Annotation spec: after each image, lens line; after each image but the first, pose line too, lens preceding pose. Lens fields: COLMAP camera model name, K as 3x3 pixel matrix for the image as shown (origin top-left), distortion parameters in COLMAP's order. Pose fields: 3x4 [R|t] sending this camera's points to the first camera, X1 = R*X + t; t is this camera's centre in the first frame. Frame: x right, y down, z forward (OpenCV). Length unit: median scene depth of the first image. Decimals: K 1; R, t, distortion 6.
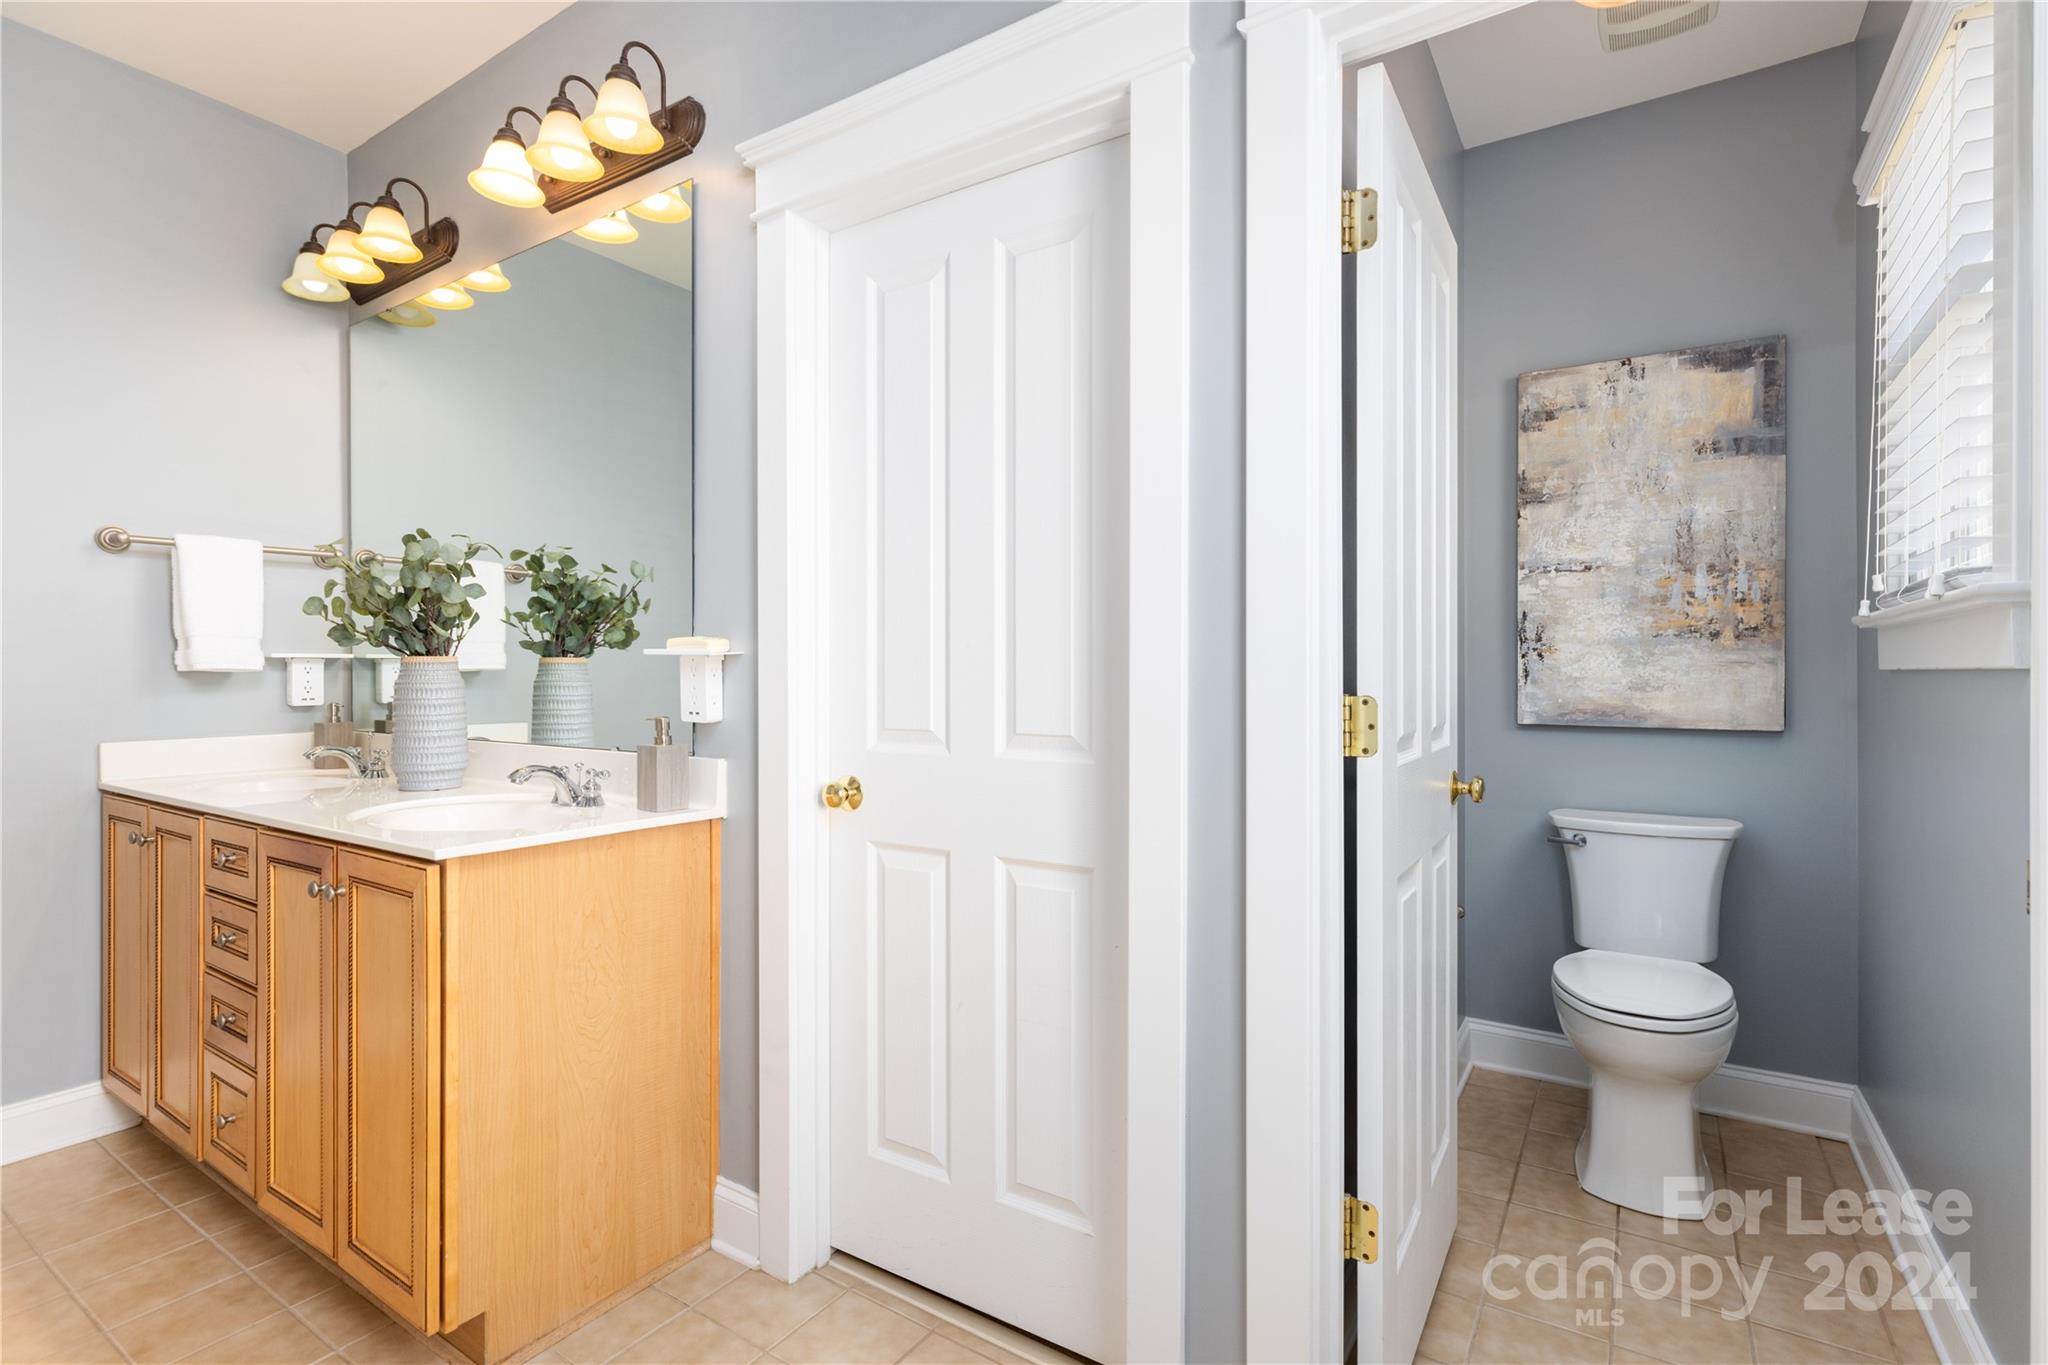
lens RADIAL K [[930.3, 0, 1024.2], [0, 930.3, 671.5], [0, 0, 1]] dist [0.007430, -0.000960]
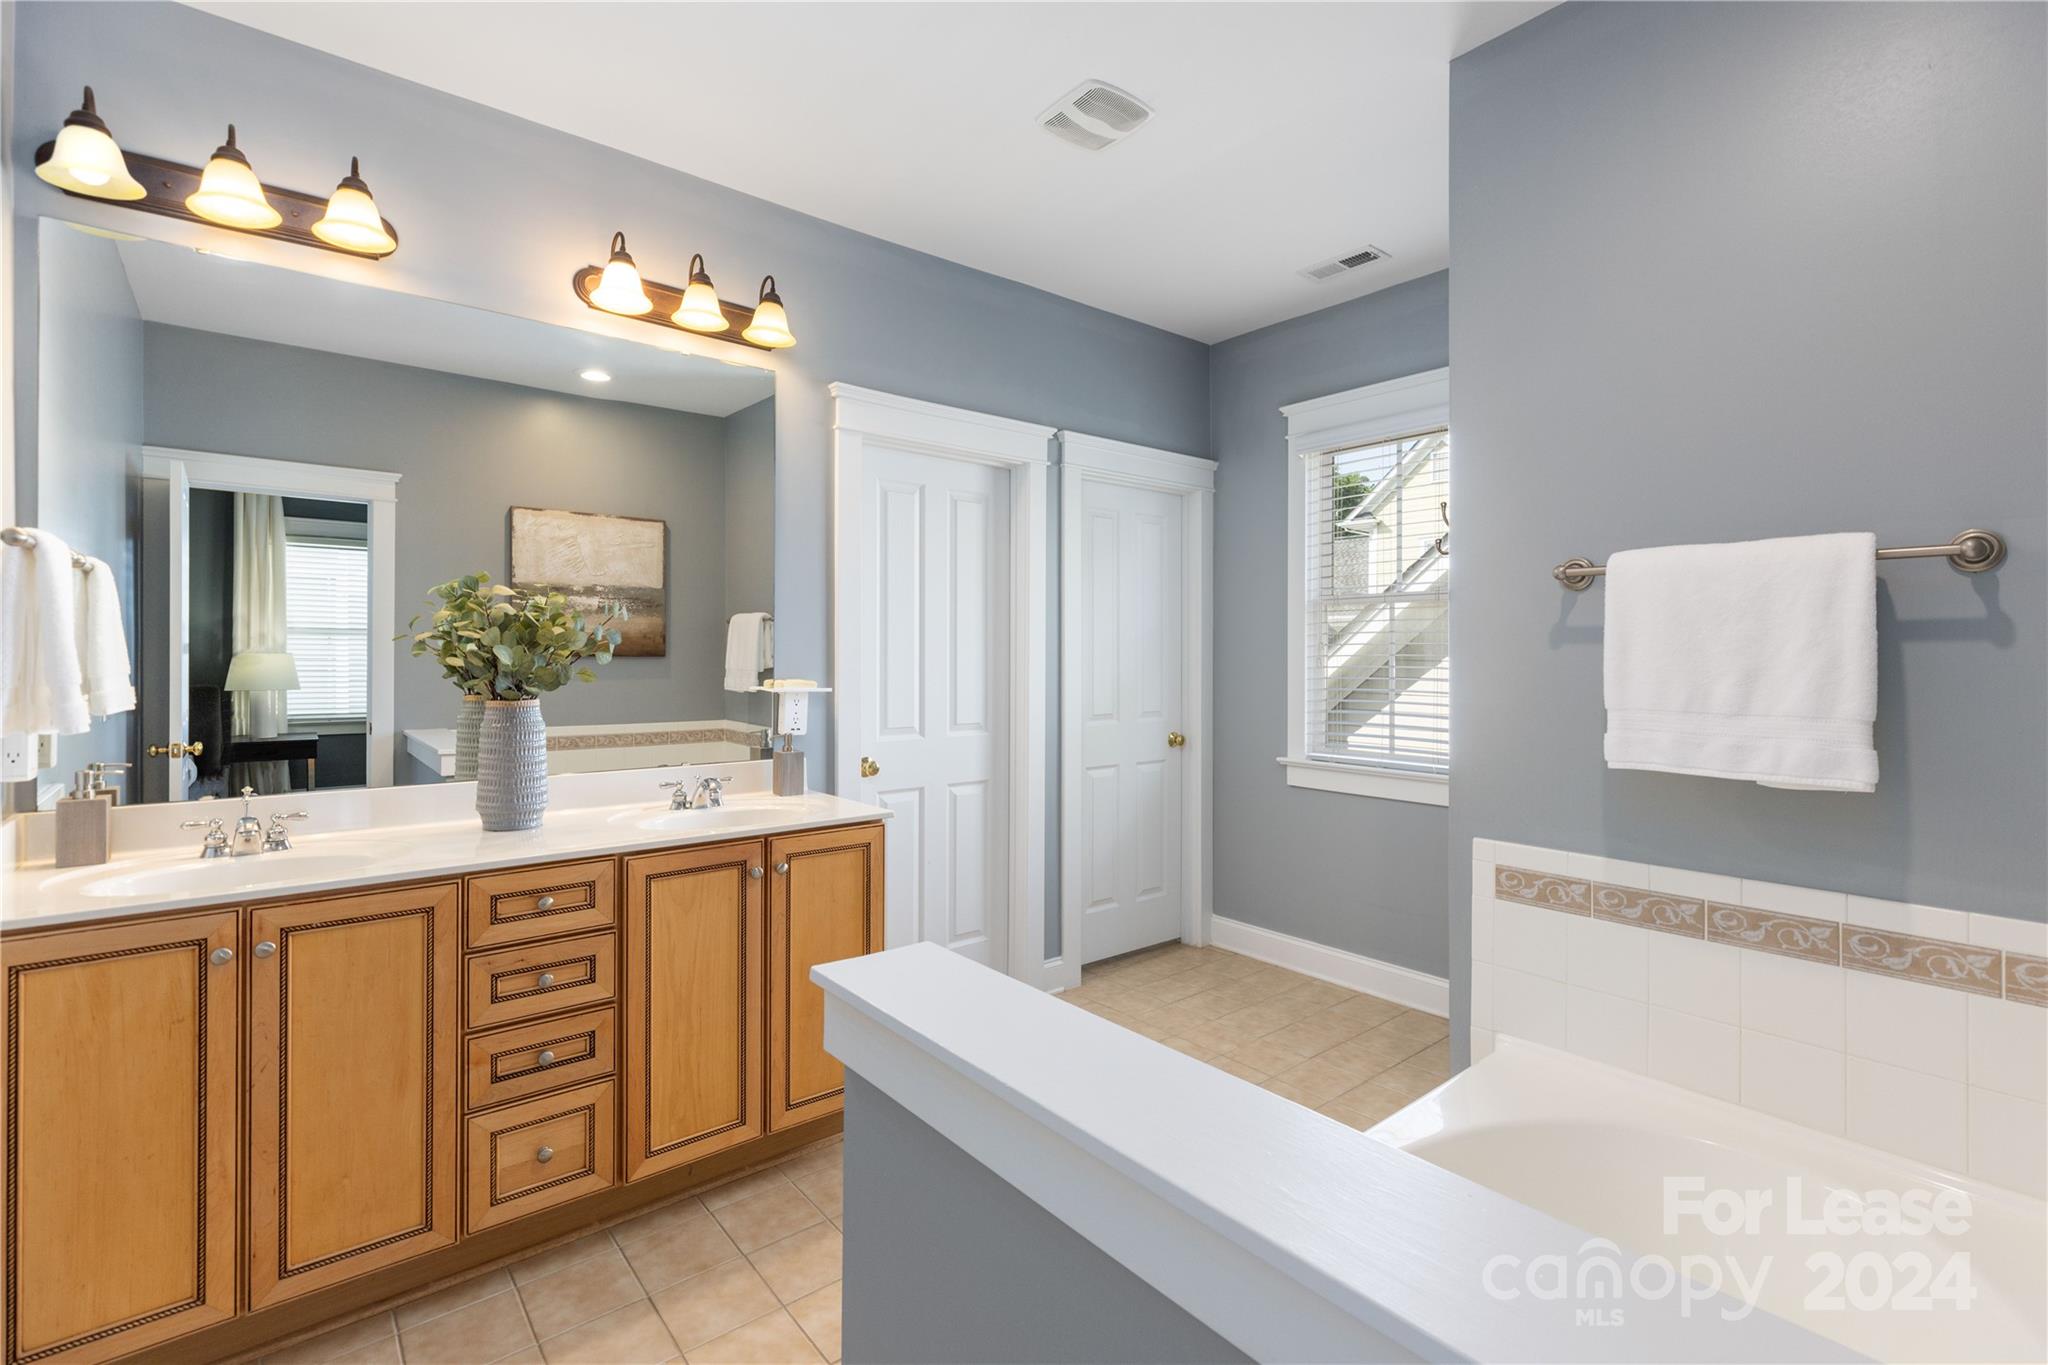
lens RADIAL K [[930.3, 0, 1019.2], [0, 930.3, 671.4], [0, 0, 1]] dist [0.007430, -0.000960]
pose [[0.300865, -0.012037, 0.953591, -1.931689], [0.009004, 0.999912, 0.009781, -0.071316], [-0.953624, 0.005644, 0.300946, 0.212975]]
